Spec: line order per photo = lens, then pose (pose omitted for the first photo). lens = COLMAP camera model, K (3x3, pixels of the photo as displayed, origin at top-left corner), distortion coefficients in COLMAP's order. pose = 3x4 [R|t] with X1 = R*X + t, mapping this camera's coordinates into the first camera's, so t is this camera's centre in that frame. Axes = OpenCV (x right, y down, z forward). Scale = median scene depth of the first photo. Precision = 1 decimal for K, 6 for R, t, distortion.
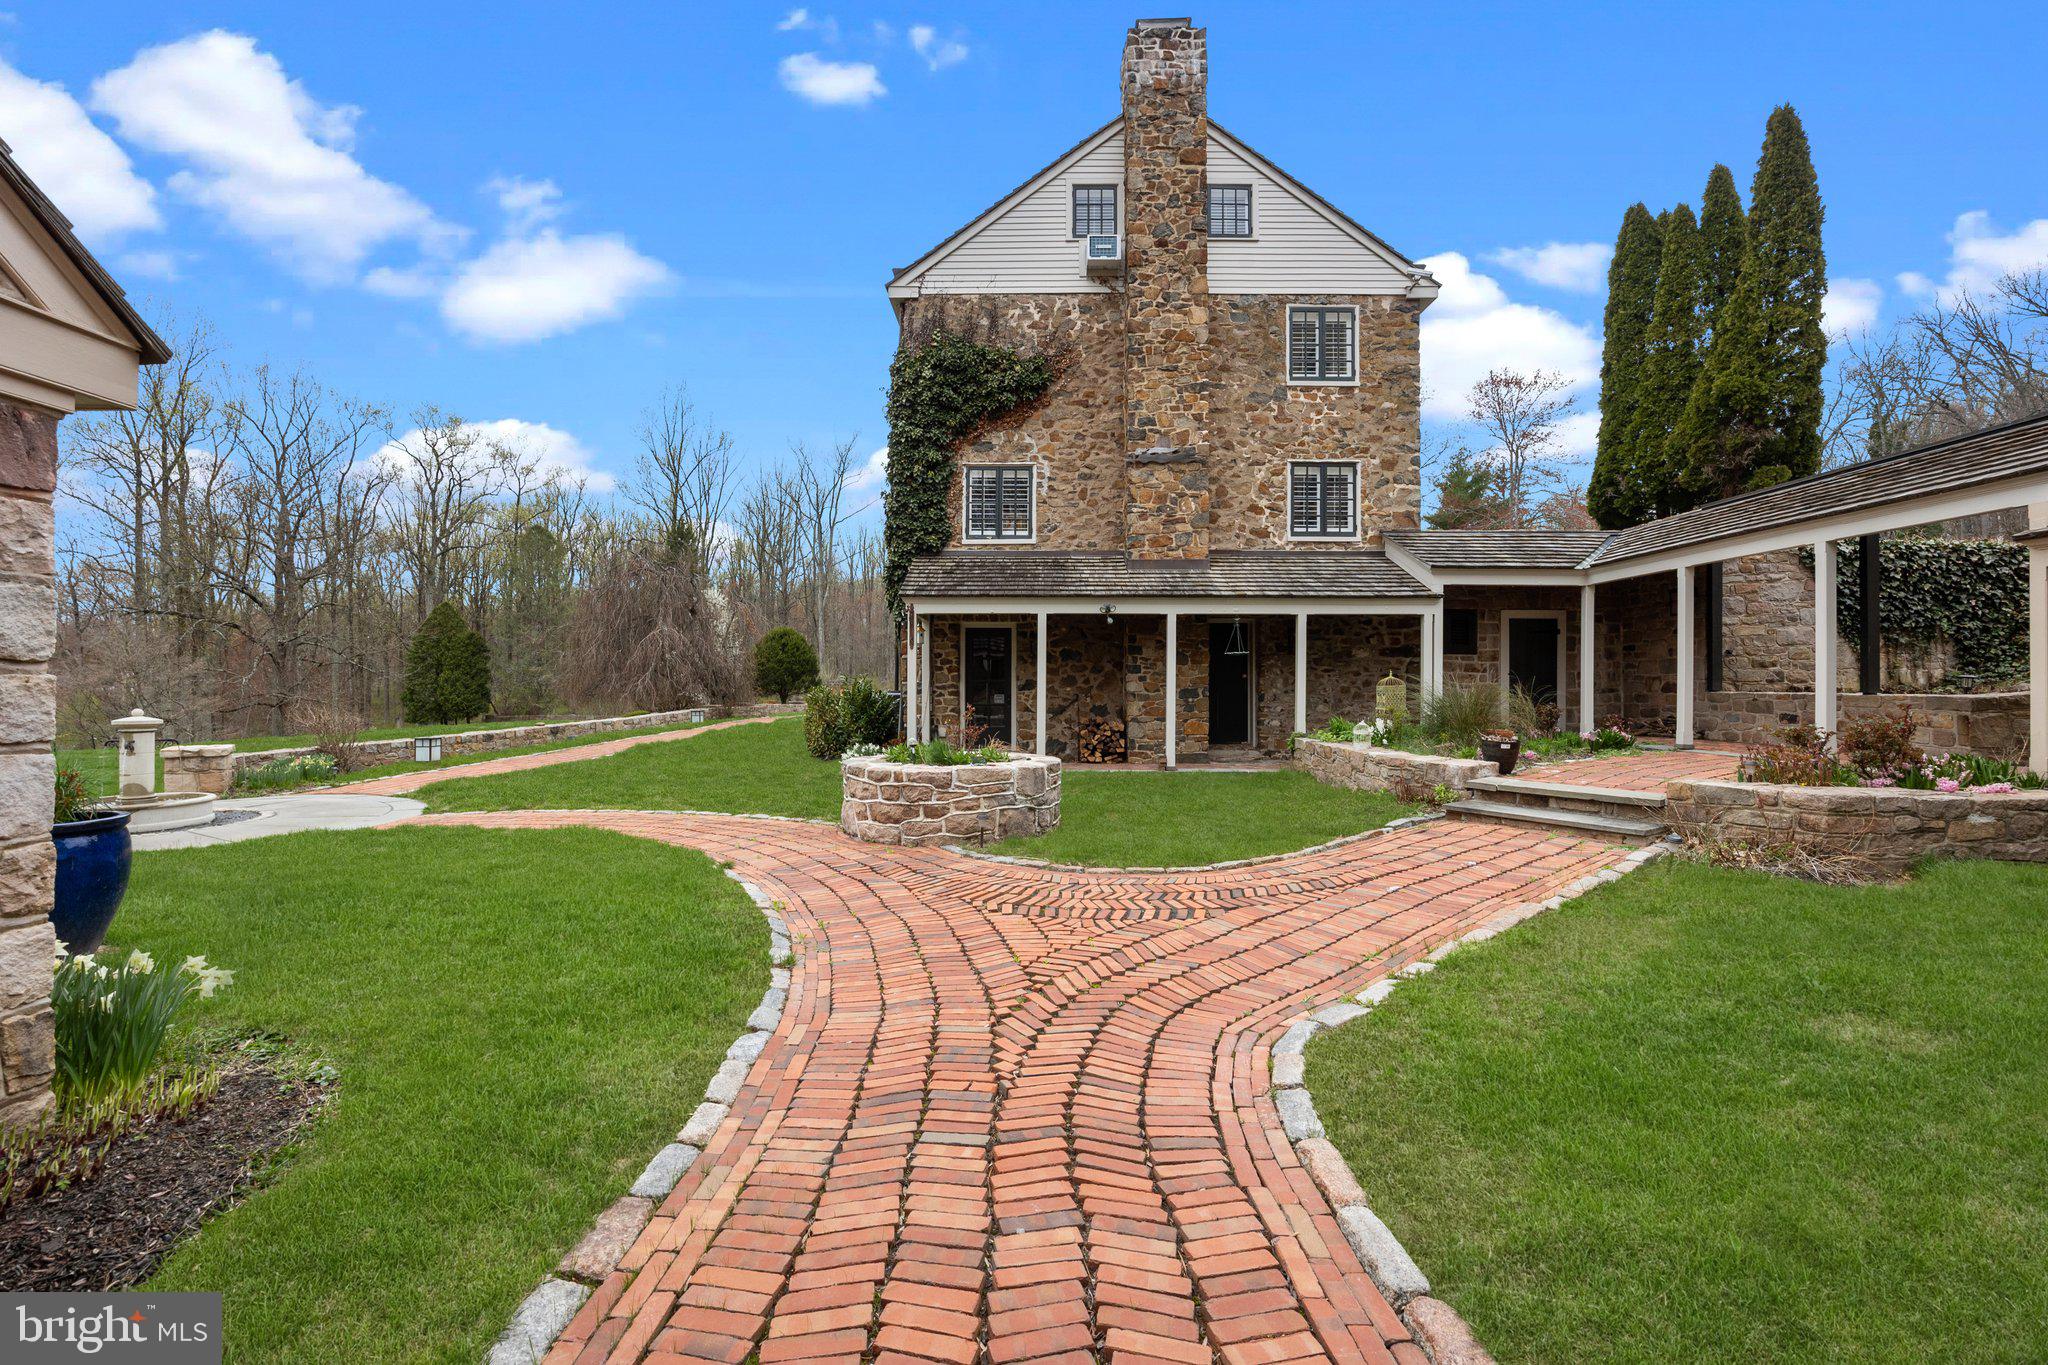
lens RADIAL K [[849.7, 0, 1024.0], [0, 849.7, 682.5], [0, 0, 1]] dist [-0.015301, -0.000283]
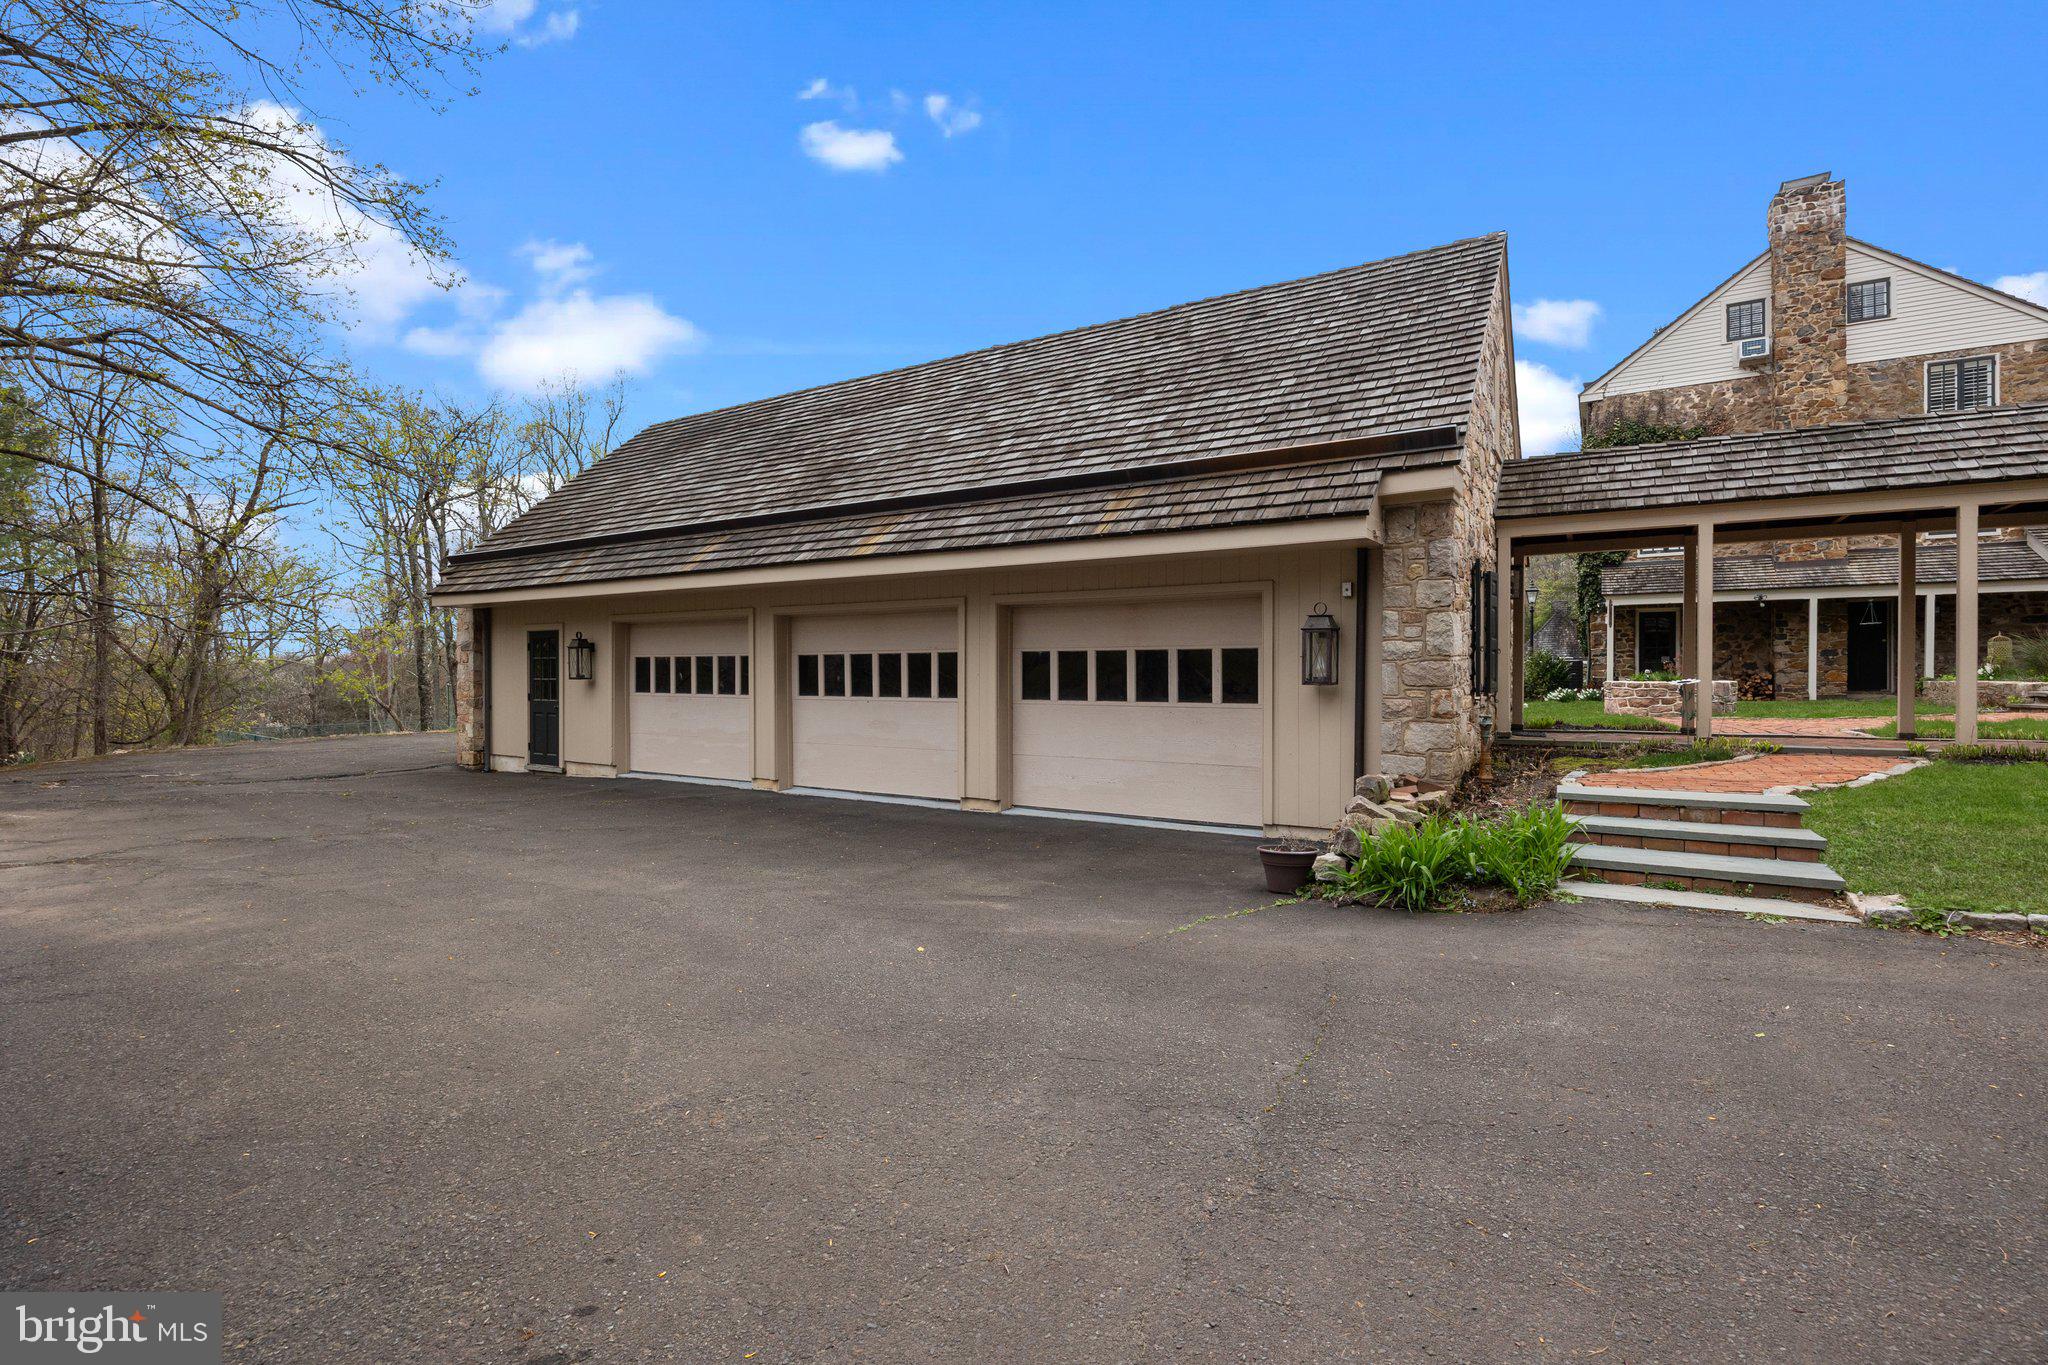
lens RADIAL K [[903.9, 0, 1024.0], [0, 903.9, 682.5], [0, 0, 1]] dist [-0.015184, 0.000109]
pose [[0.848207, 0.001902, -0.529661, -0.157738], [0.003960, 0.999943, 0.009932, 0.042035], [0.529650, -0.010522, 0.848151, -0.982164]]
